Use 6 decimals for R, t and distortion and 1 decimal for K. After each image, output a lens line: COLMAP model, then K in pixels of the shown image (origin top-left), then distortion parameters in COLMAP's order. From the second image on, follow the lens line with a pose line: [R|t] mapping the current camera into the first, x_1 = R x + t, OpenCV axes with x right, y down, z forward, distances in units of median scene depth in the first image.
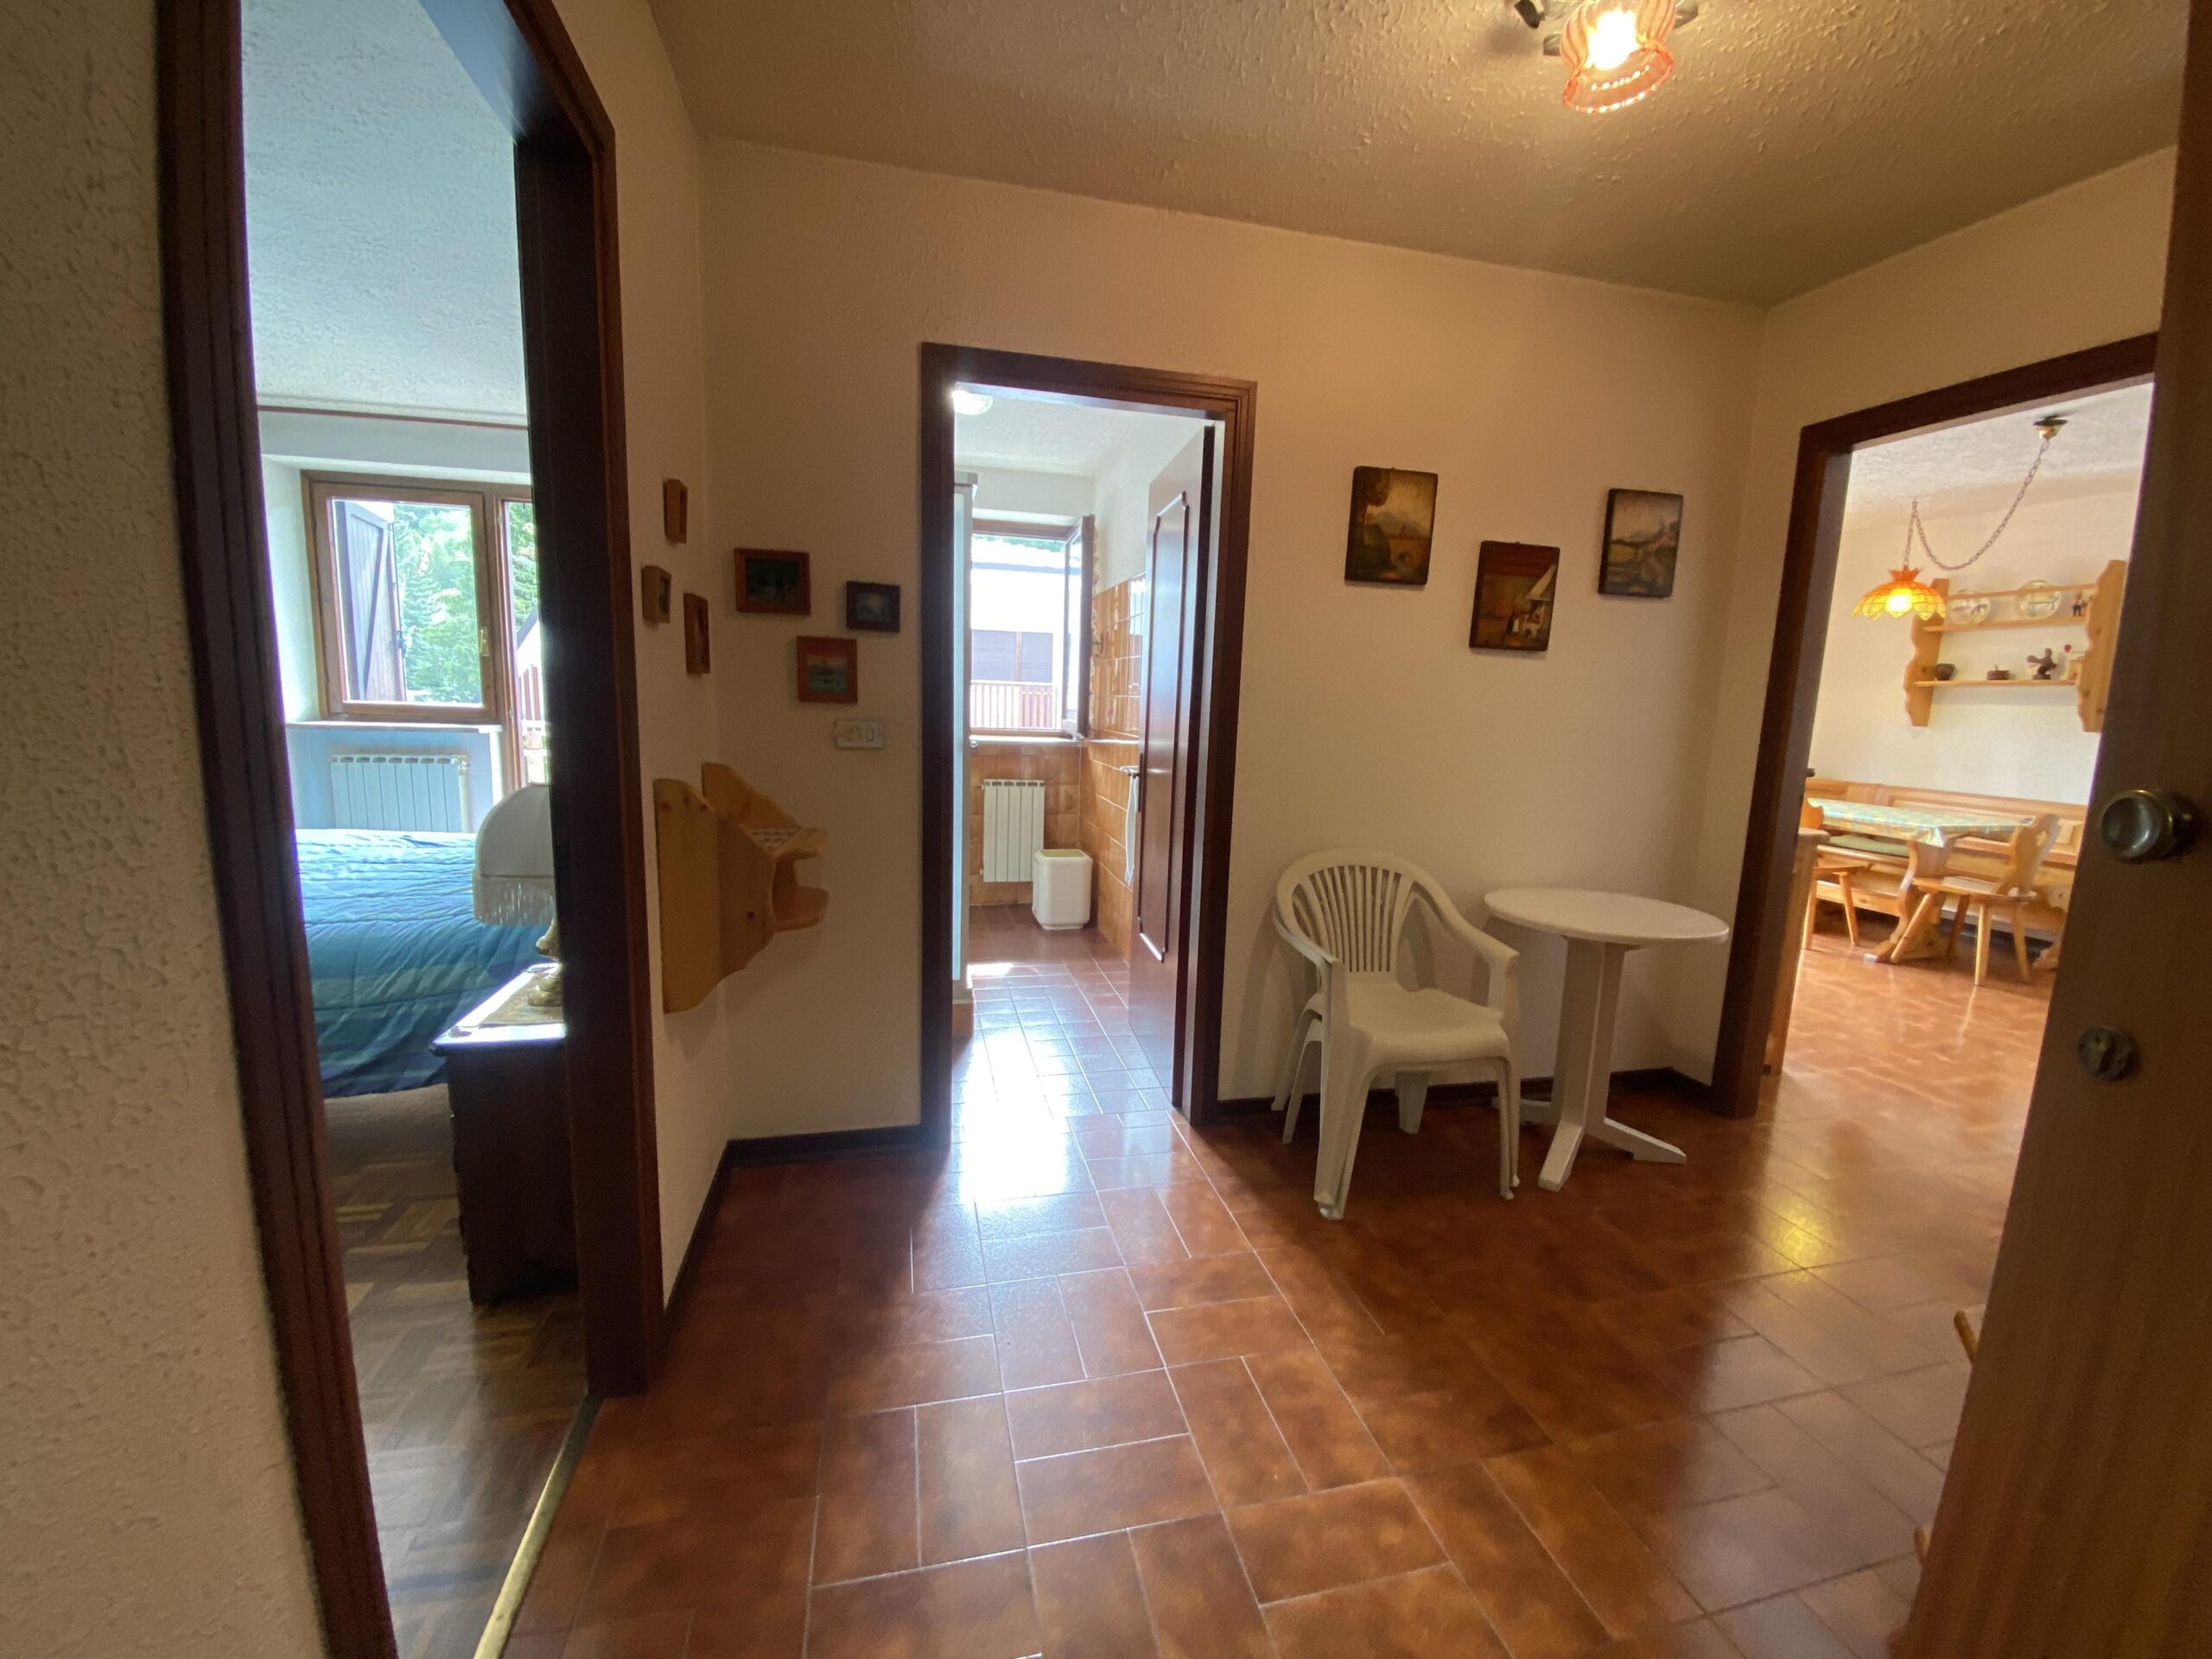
lens RADIAL K [[892.2, 0, 1106.0], [0, 892.2, 829.5], [0, 0, 1]] dist [0.037940, -0.028173]
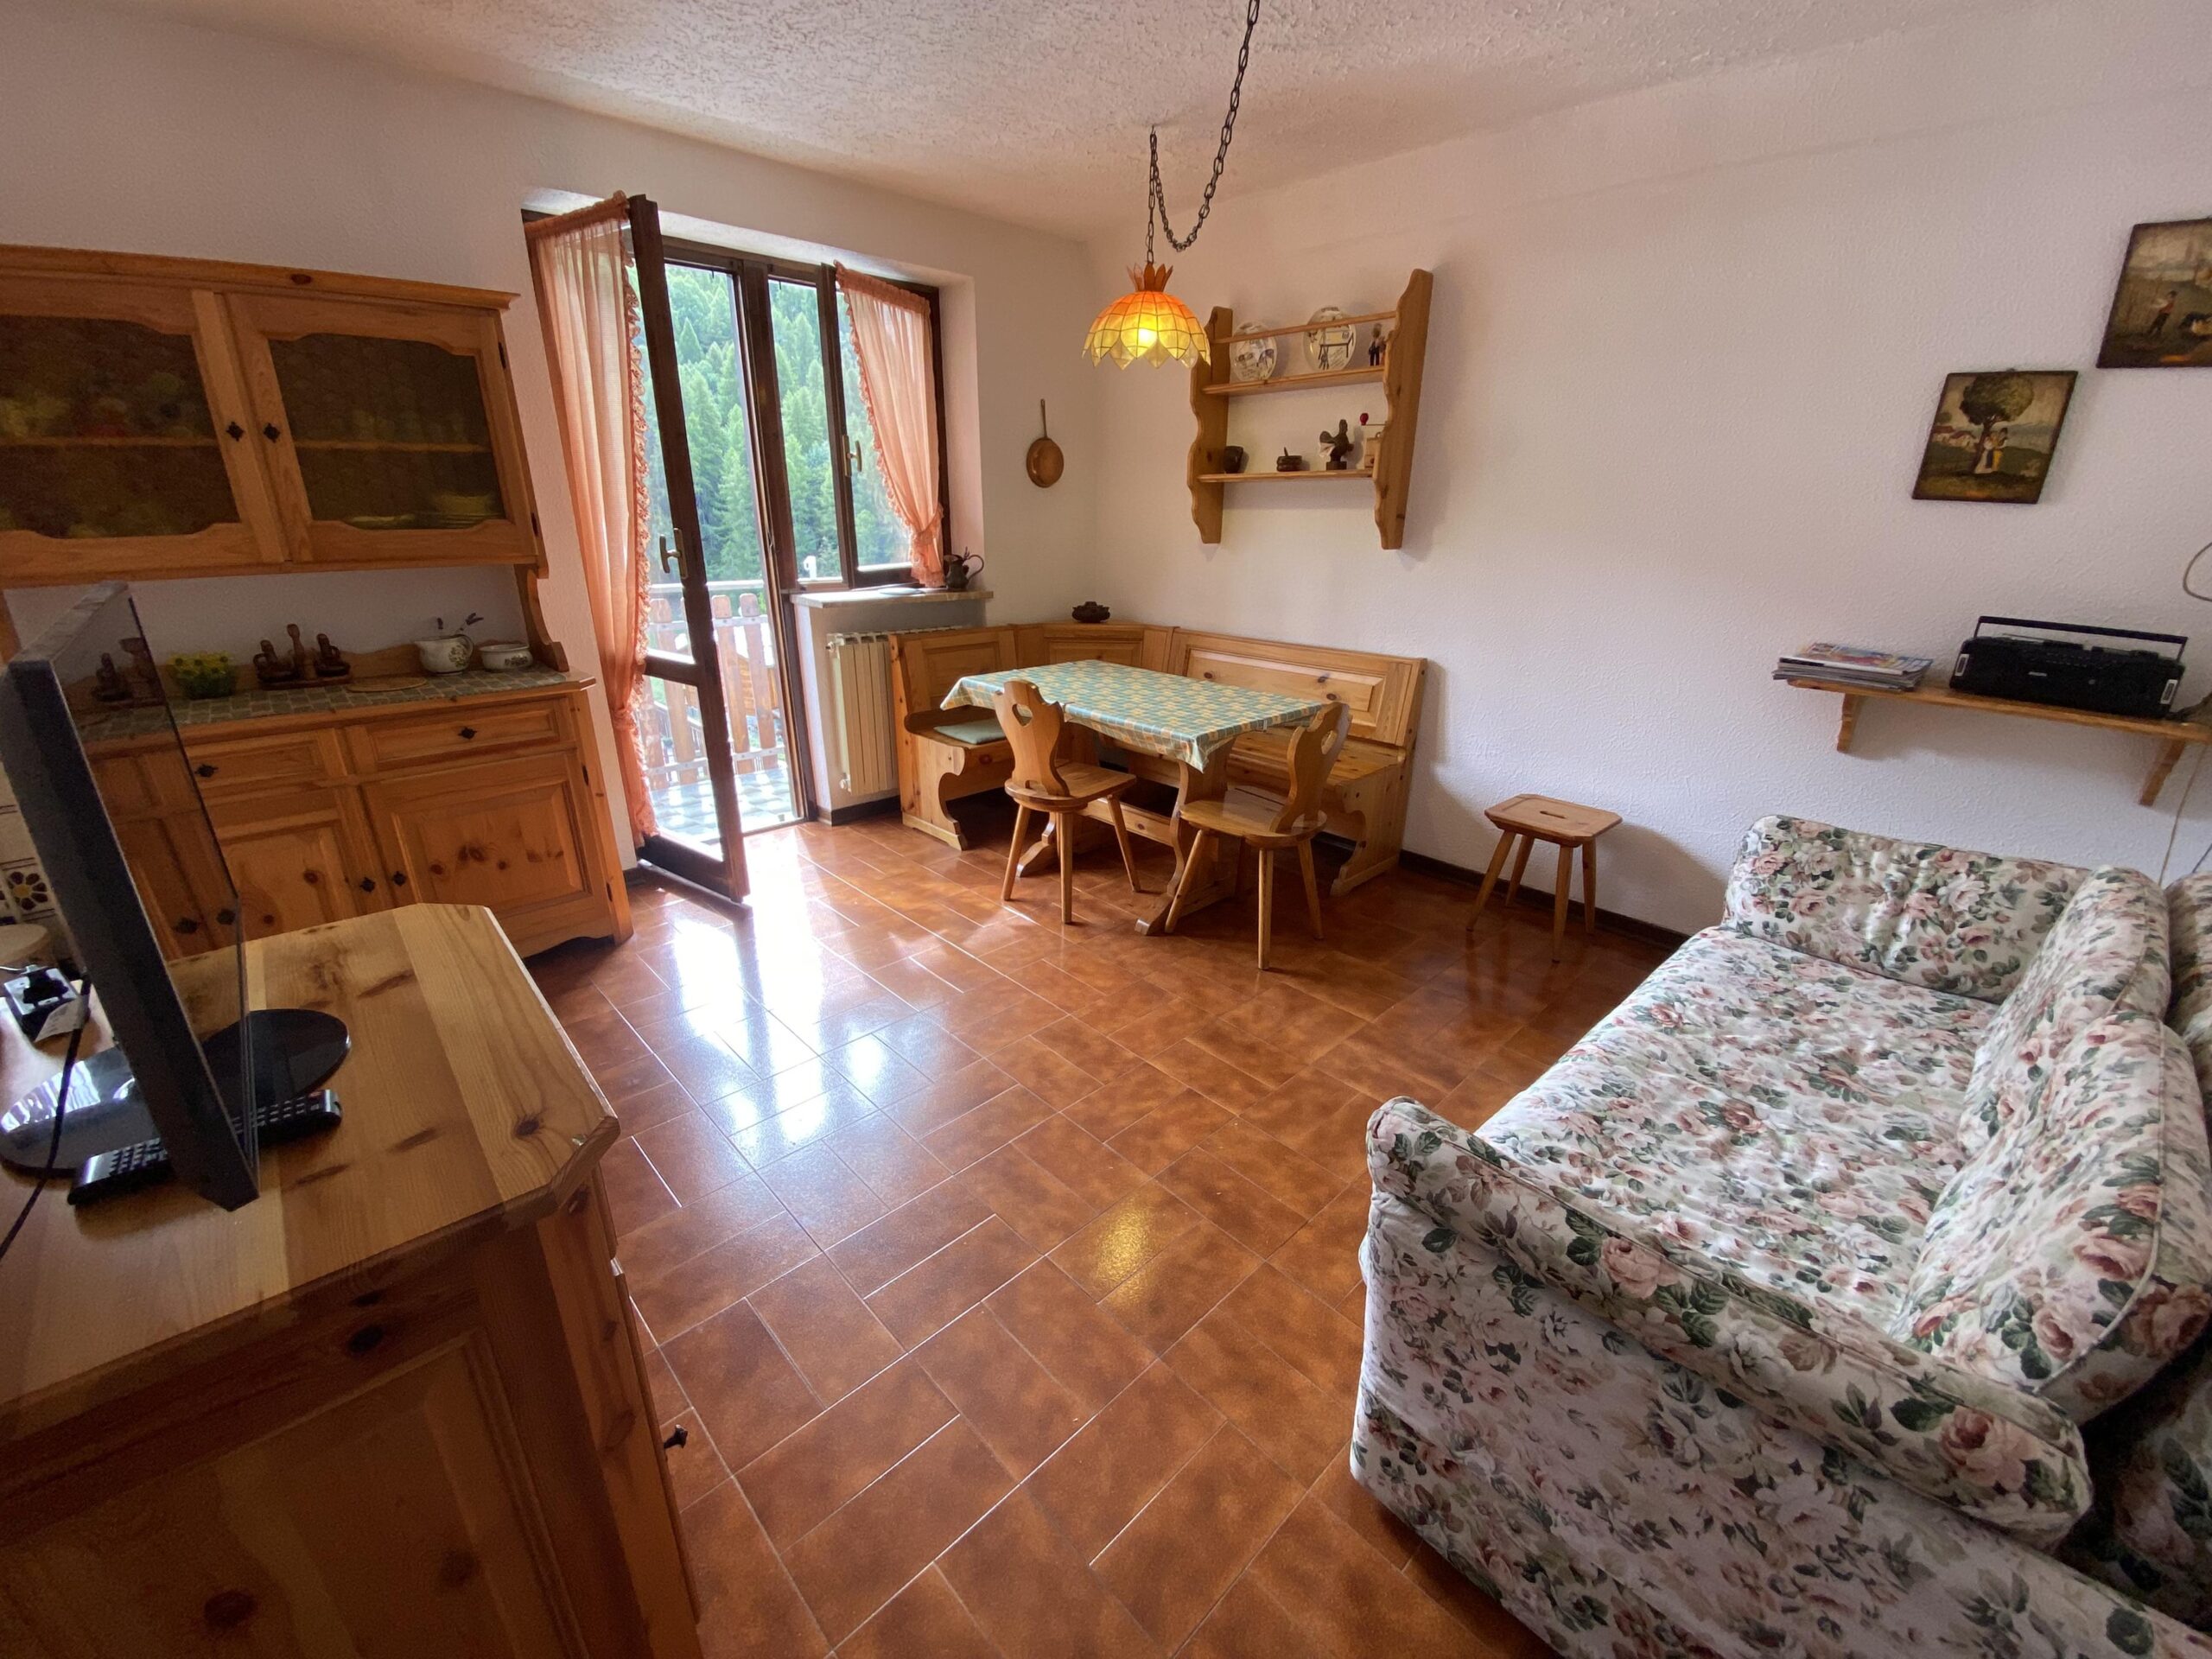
lens RADIAL K [[892.2, 0, 1106.0], [0, 892.2, 829.5], [0, 0, 1]] dist [0.037940, -0.028173]
pose [[0.863797, -0.194149, 0.464931, 0.499918], [0.090592, 0.967585, 0.235738, -0.075862], [-0.495628, -0.161511, 0.853386, 0.442219]]
